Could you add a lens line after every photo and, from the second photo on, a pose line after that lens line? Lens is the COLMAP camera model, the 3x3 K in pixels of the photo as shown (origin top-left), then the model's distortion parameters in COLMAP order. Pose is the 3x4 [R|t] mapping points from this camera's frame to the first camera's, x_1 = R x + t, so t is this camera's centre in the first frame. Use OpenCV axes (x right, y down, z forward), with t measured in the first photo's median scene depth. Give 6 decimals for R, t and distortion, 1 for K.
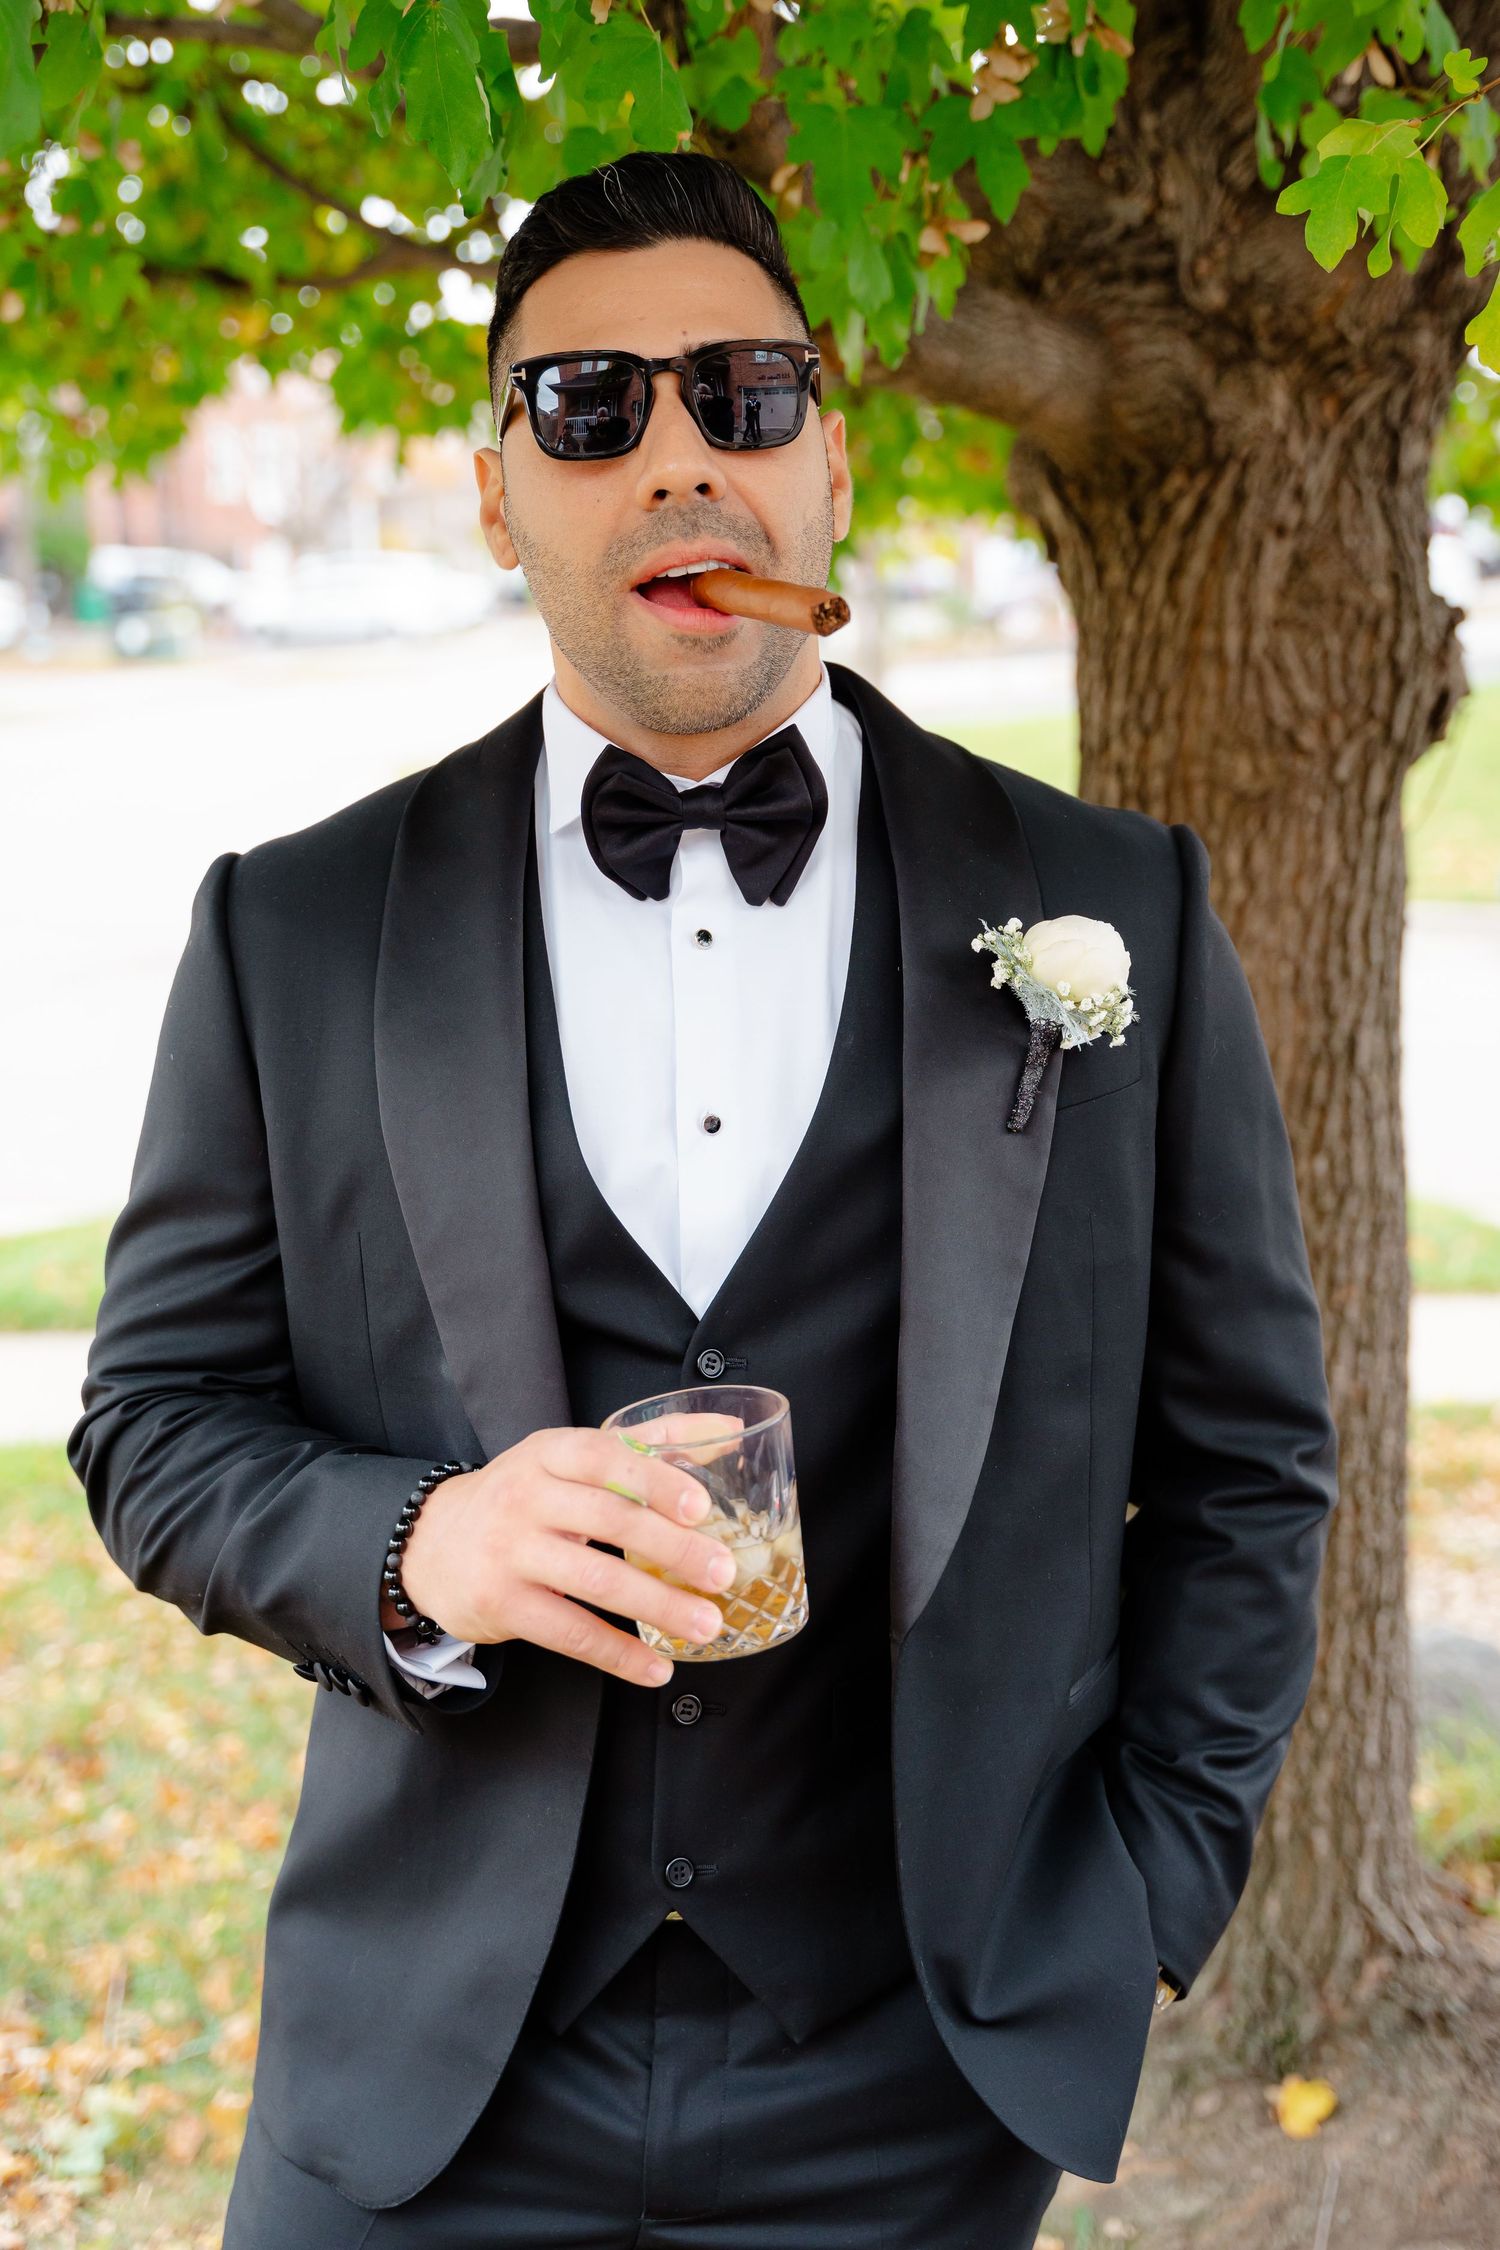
lens RADIAL K [[2955.0, 0, 832.2], [0, 2955.0, 1026.8], [0, 0, 1]] dist [0.021575, 0.000000]
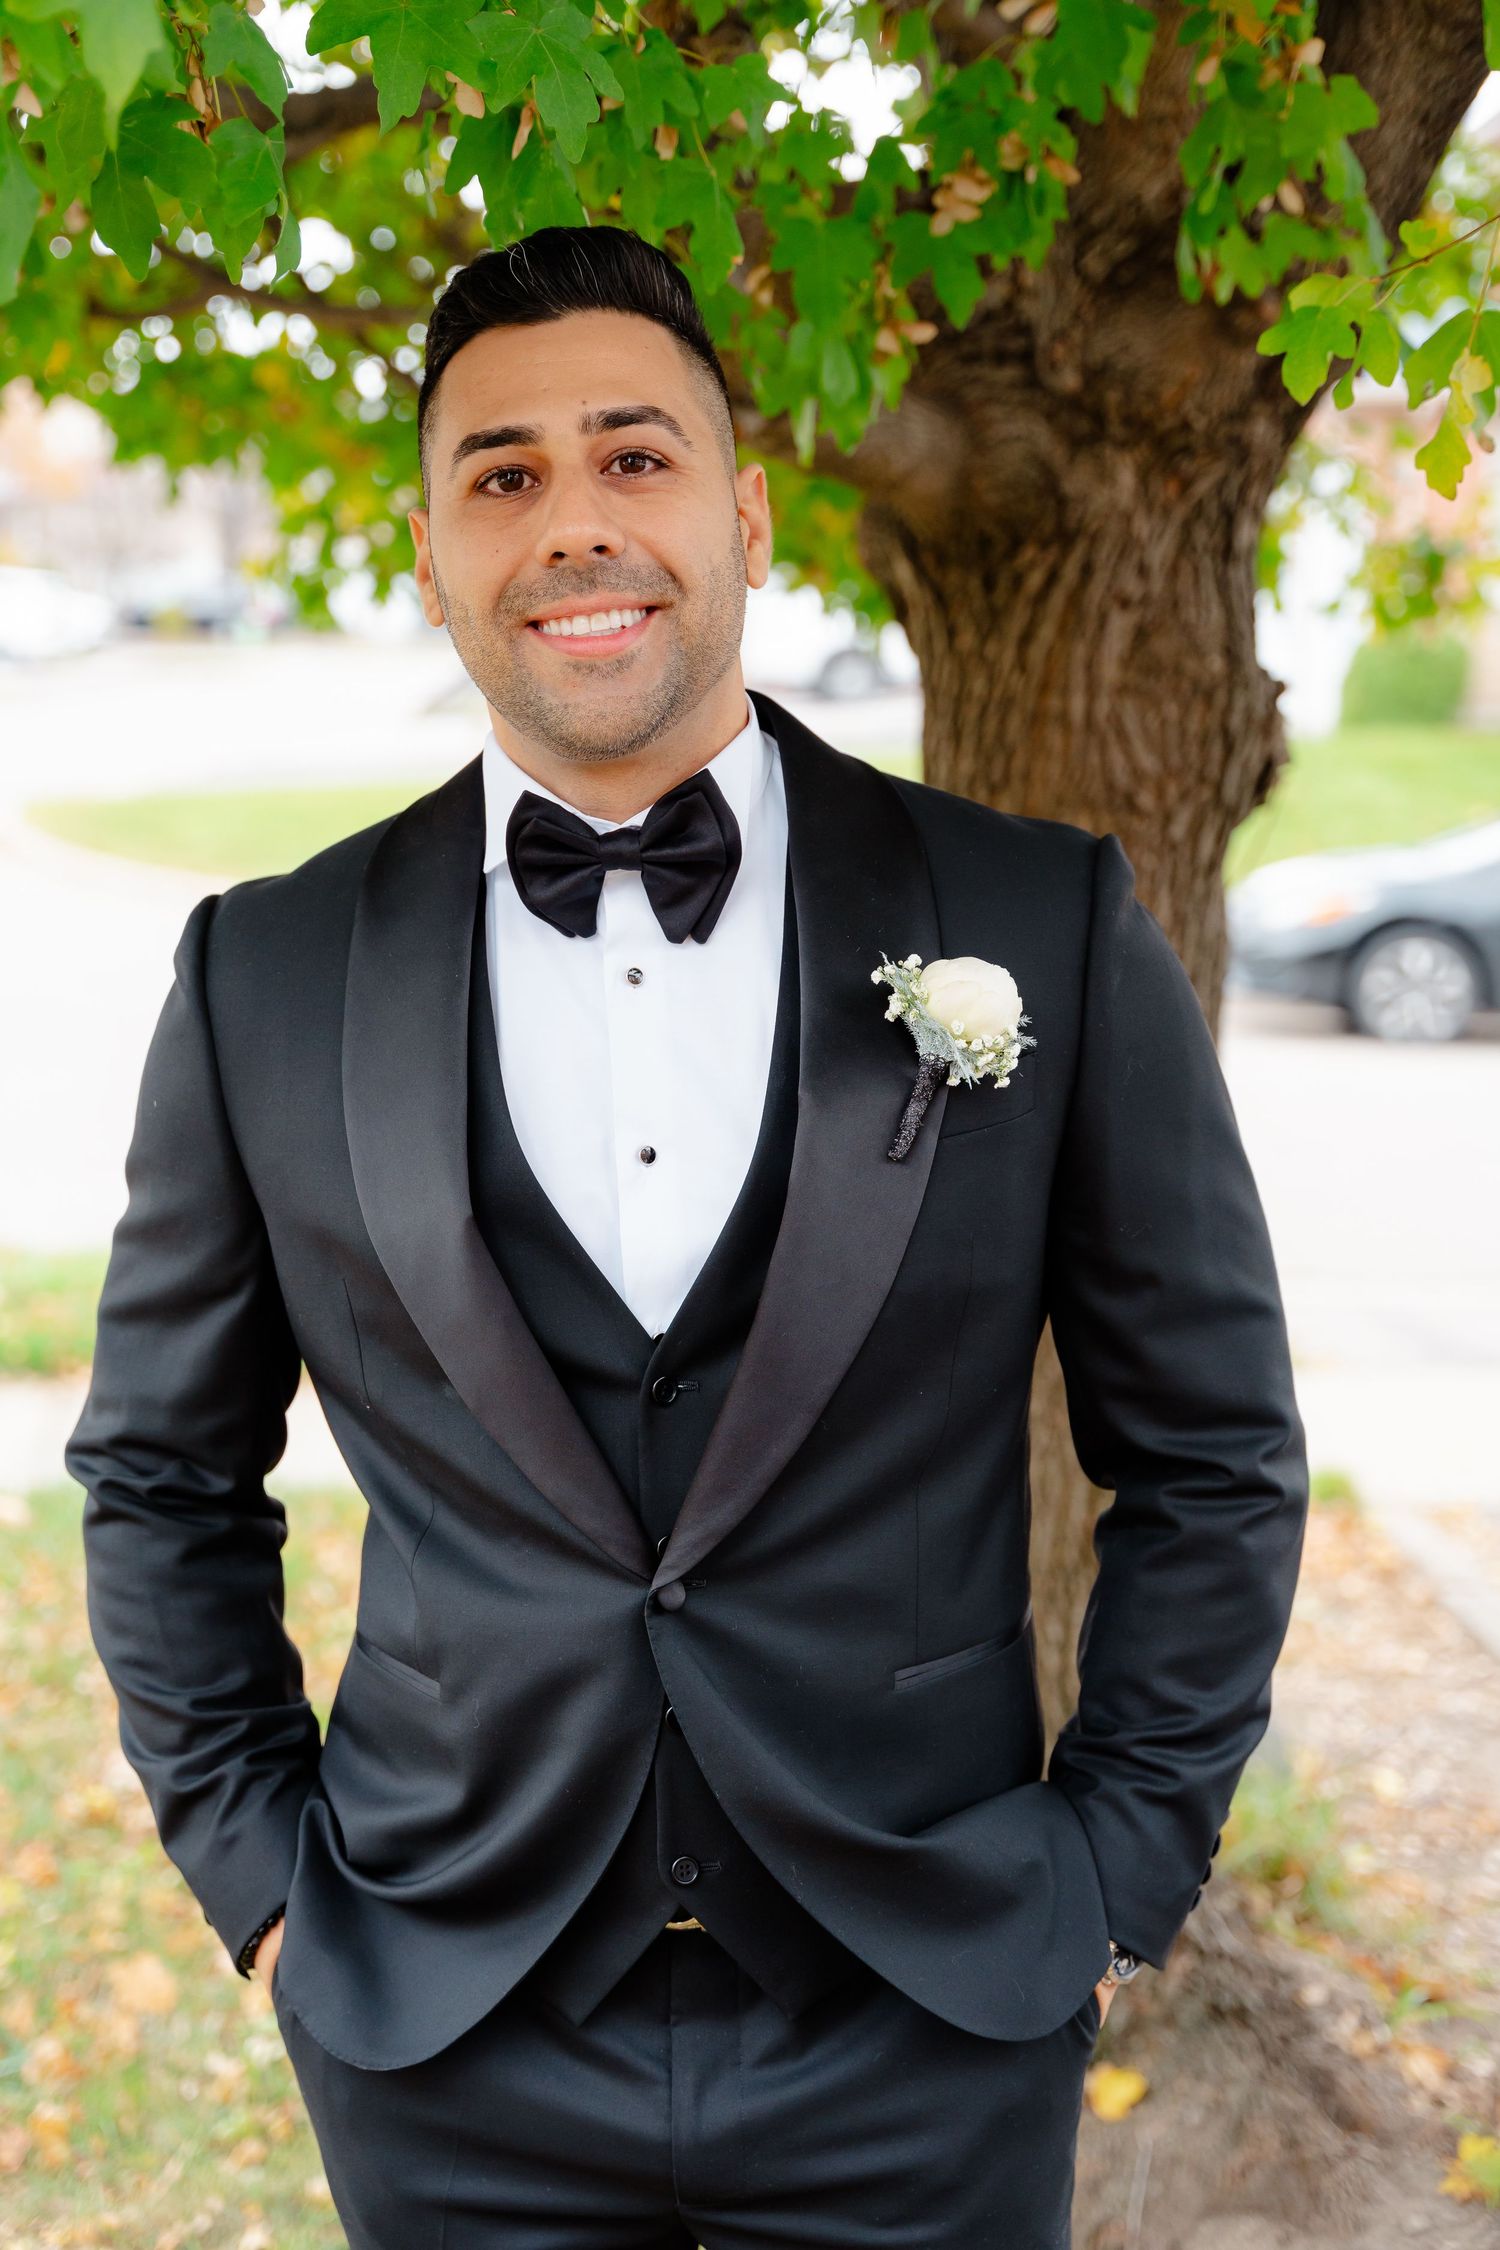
lens RADIAL K [[3195.5, 0, 732.3], [0, 3195.5, 1110.6], [0, 0, 1]] dist [0.010616, 0.000000]
pose [[0.995982, 0.019000, 0.087514, -0.084314], [-0.019342, 0.999808, 0.003057, 0.012708], [-0.087439, -0.004737, 0.996159, -0.125732]]
